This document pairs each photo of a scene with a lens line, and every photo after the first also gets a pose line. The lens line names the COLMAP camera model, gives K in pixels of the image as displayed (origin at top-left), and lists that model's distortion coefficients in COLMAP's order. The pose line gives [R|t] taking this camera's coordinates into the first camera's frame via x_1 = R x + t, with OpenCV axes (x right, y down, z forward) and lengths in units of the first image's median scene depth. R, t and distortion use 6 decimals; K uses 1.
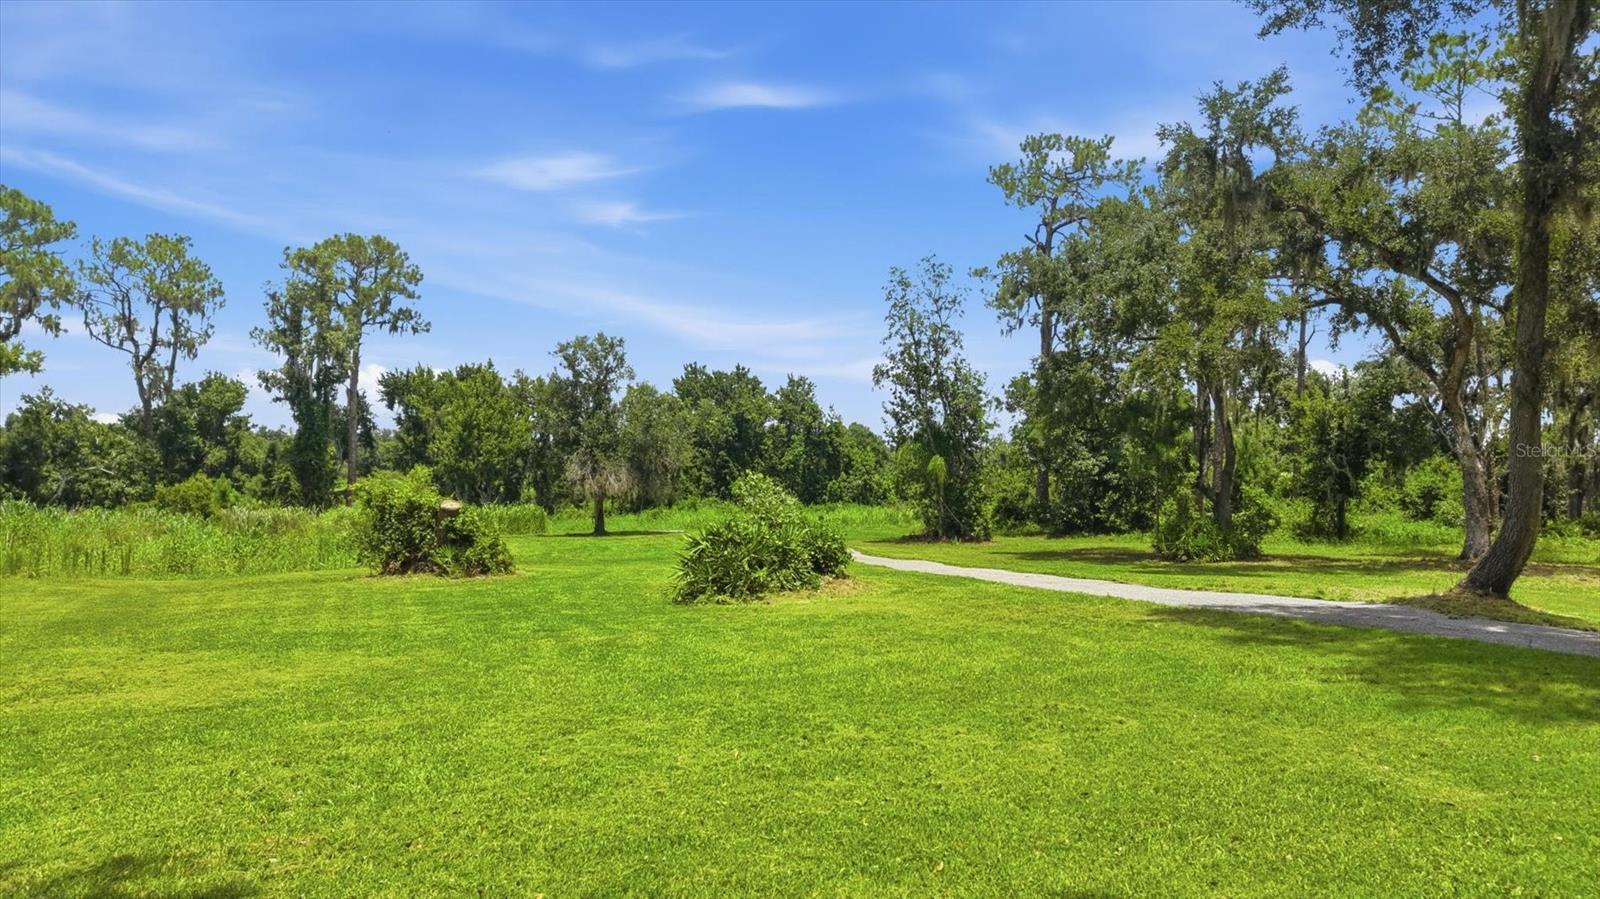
lens RADIAL K [[1084.7, 0, 797.5], [0, 1084.7, 455.9], [0, 0, 1]] dist [0.051998, -0.052301]
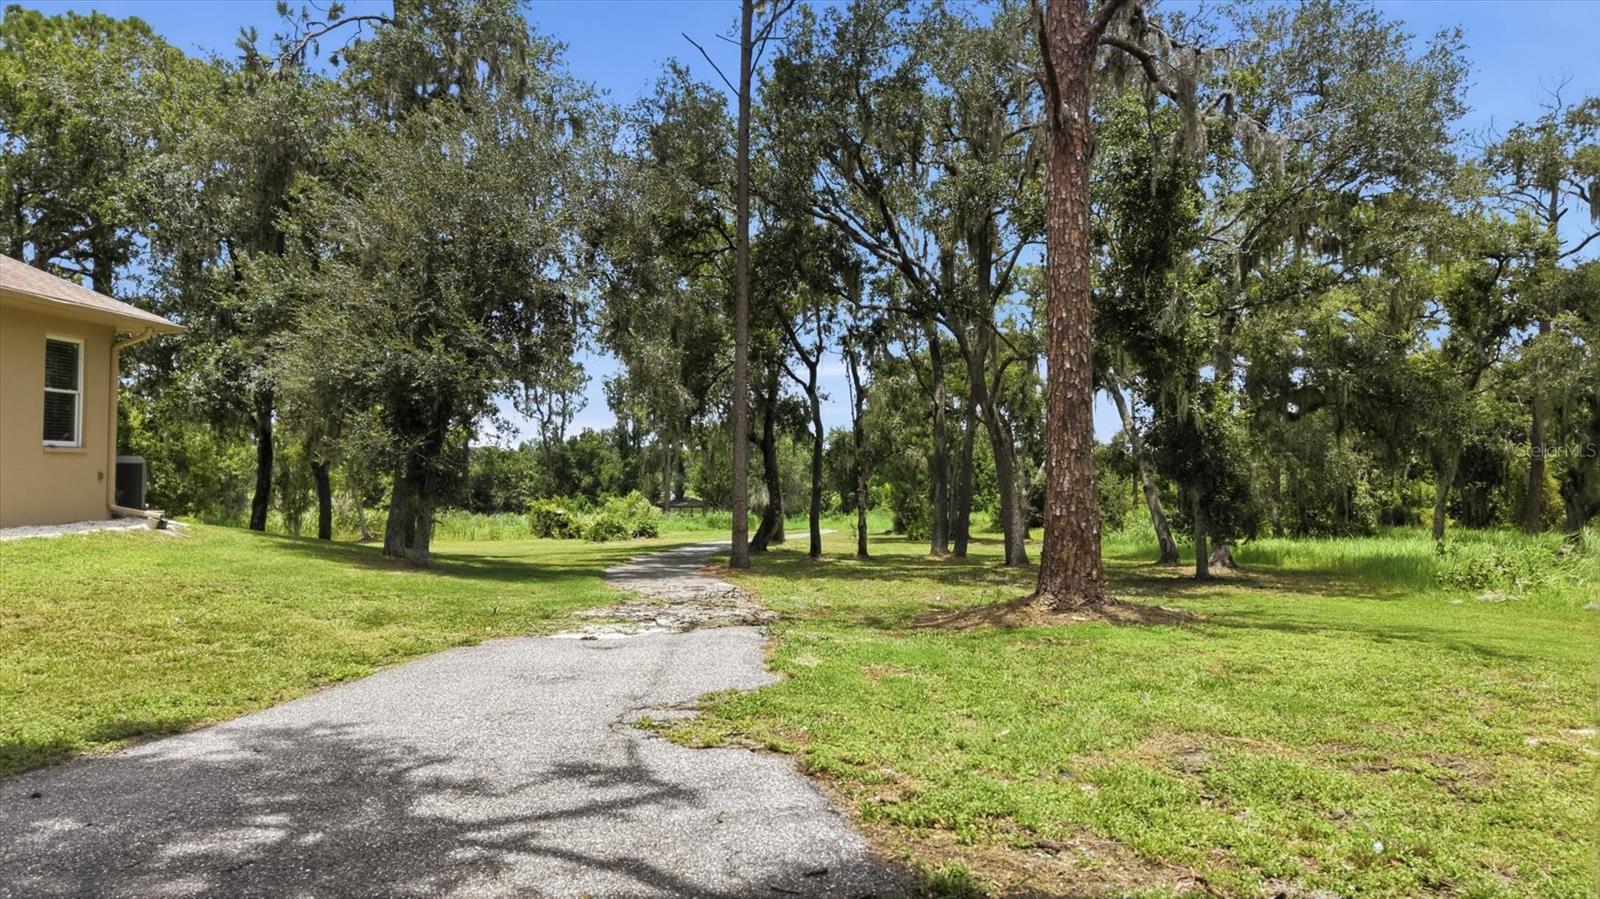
lens RADIAL K [[1084.7, 0, 797.5], [0, 1084.7, 455.9], [0, 0, 1]] dist [0.051998, -0.052301]
pose [[0.923341, -0.018672, -0.383527, 0.403936], [0.015499, 0.999815, -0.011363, -0.015816], [0.383669, 0.004547, 0.923460, -0.386948]]
